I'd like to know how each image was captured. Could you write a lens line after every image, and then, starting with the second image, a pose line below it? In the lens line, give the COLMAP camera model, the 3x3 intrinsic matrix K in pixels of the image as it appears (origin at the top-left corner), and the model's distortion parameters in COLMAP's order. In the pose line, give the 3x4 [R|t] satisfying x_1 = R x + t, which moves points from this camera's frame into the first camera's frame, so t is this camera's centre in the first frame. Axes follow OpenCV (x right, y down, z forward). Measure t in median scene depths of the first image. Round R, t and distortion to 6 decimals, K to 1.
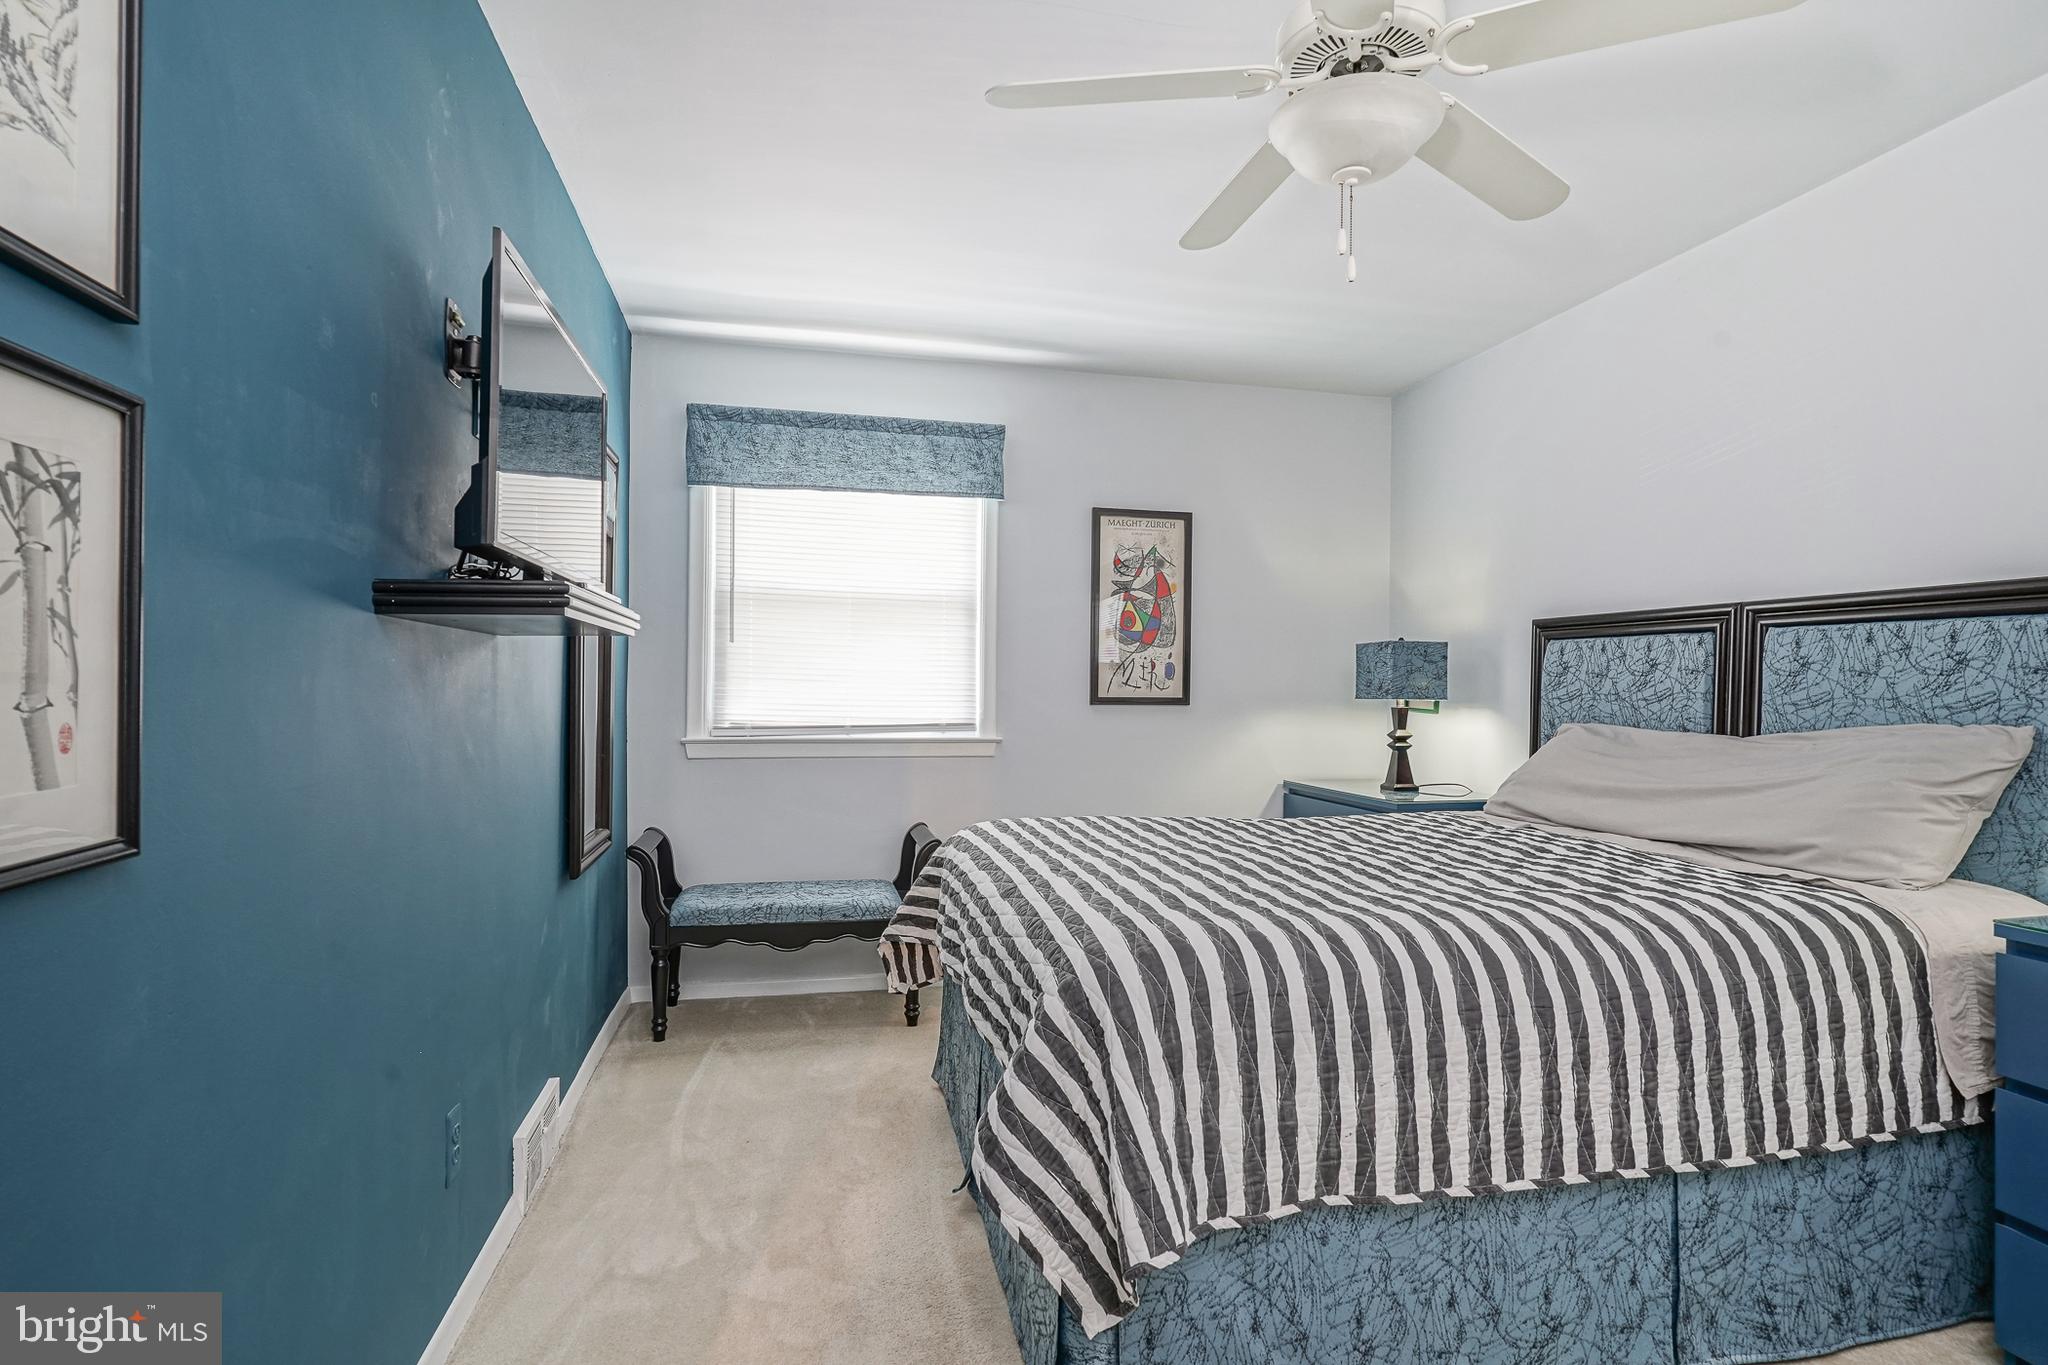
lens RADIAL K [[993.0, 0, 1024.0], [0, 993.0, 682.5], [0, 0, 1]] dist [-0.000493, 0.001663]
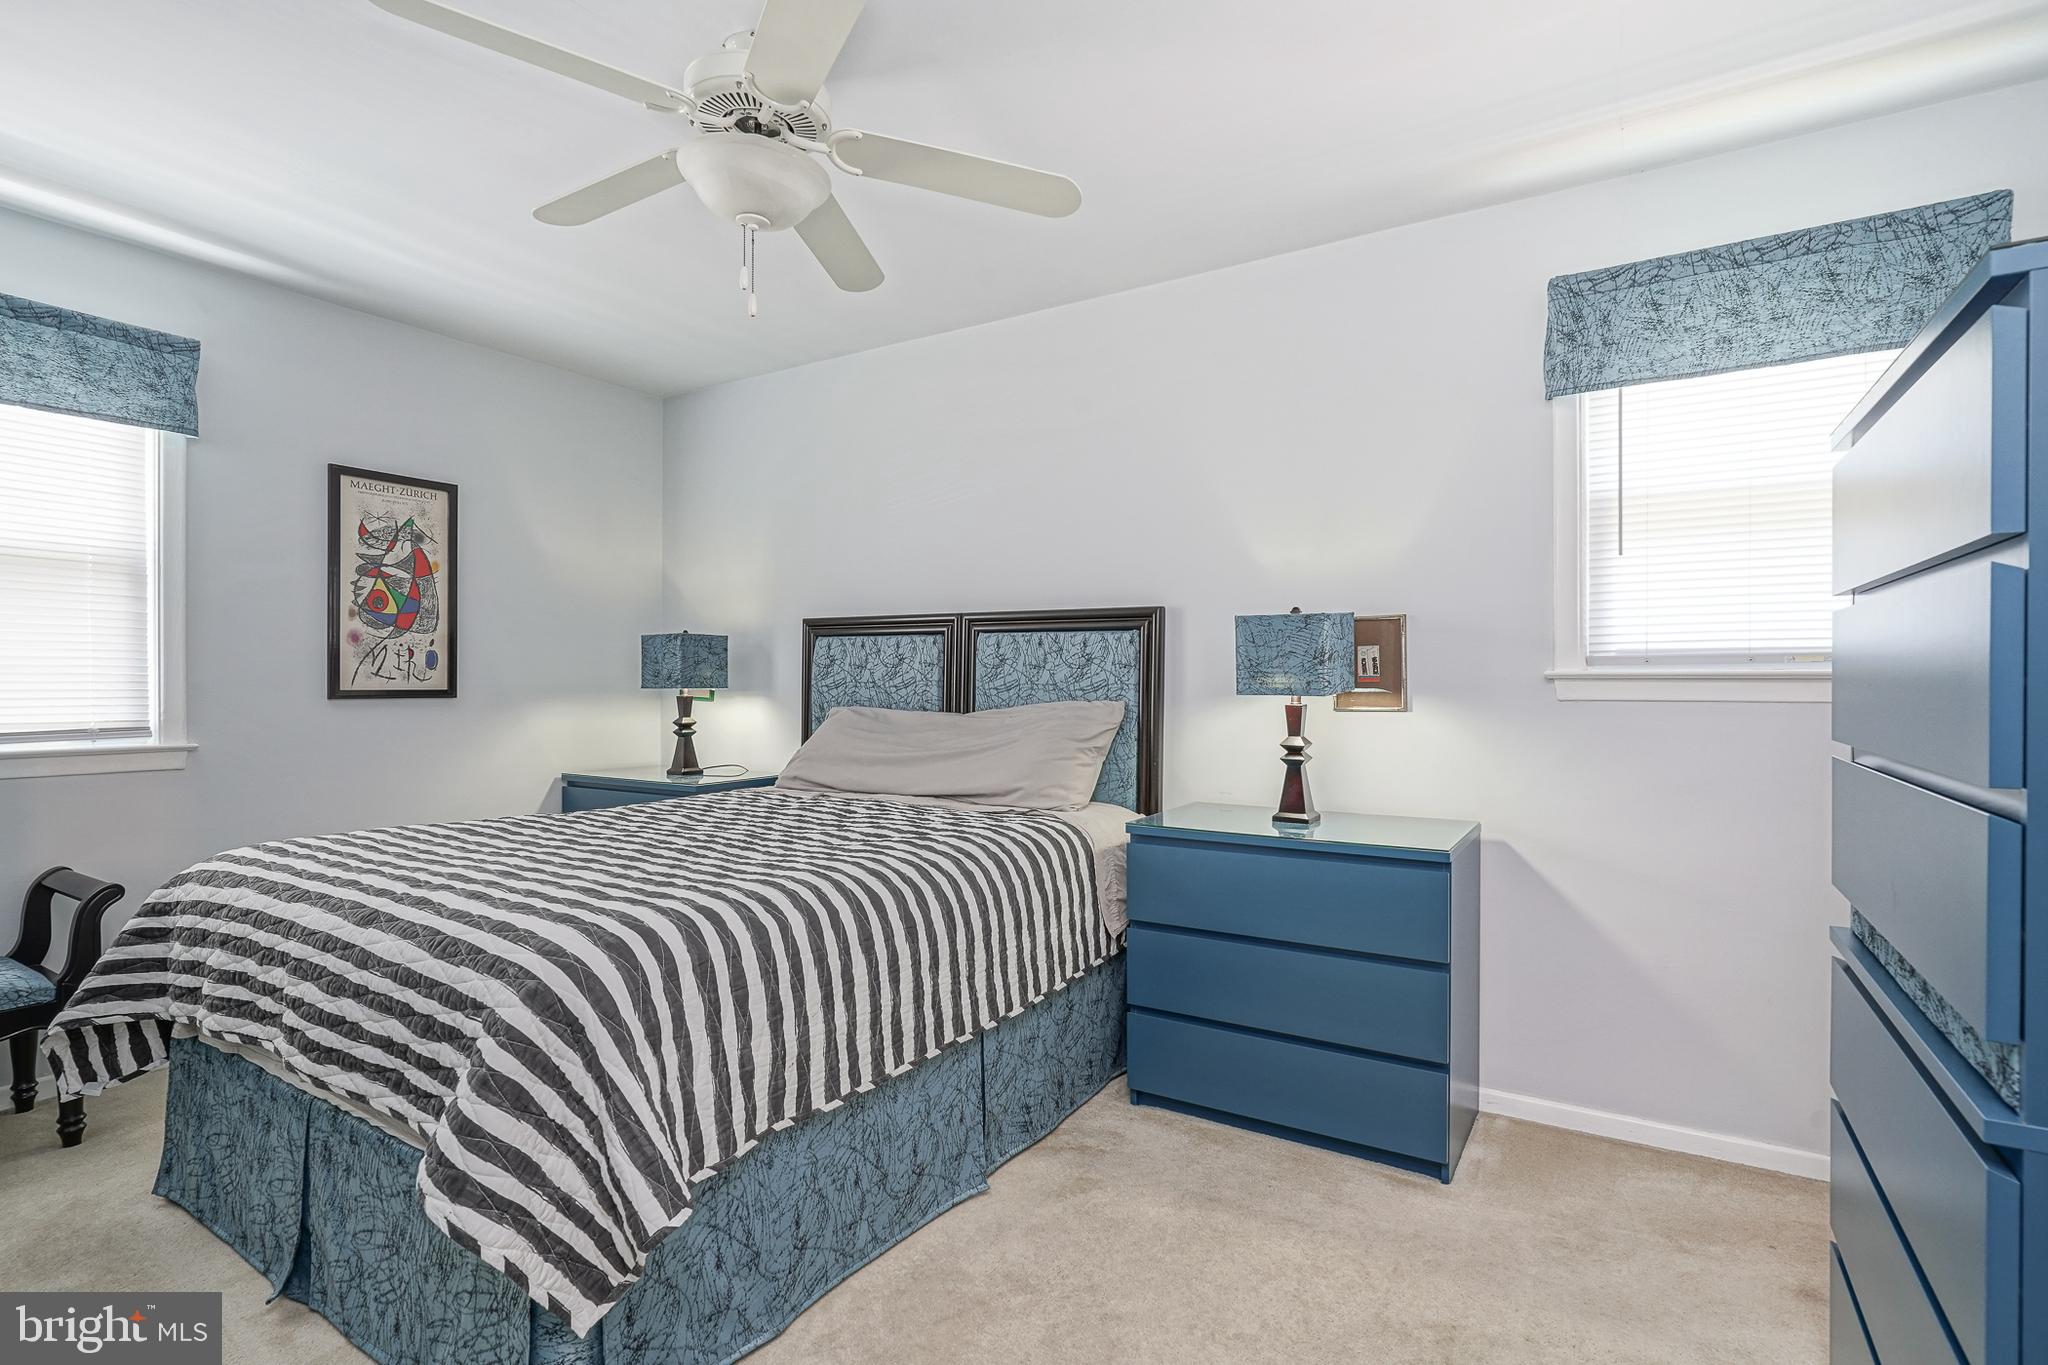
lens RADIAL K [[988.9, 0, 1021.2], [0, 988.9, 673.2], [0, 0, 1]] dist [0.000707, 0.000687]
pose [[0.710693, -0.000422, 0.703502, -0.193791], [-0.000812, 0.999999, 0.001420, -0.002229], [-0.703501, -0.001580, 0.710692, -0.005068]]
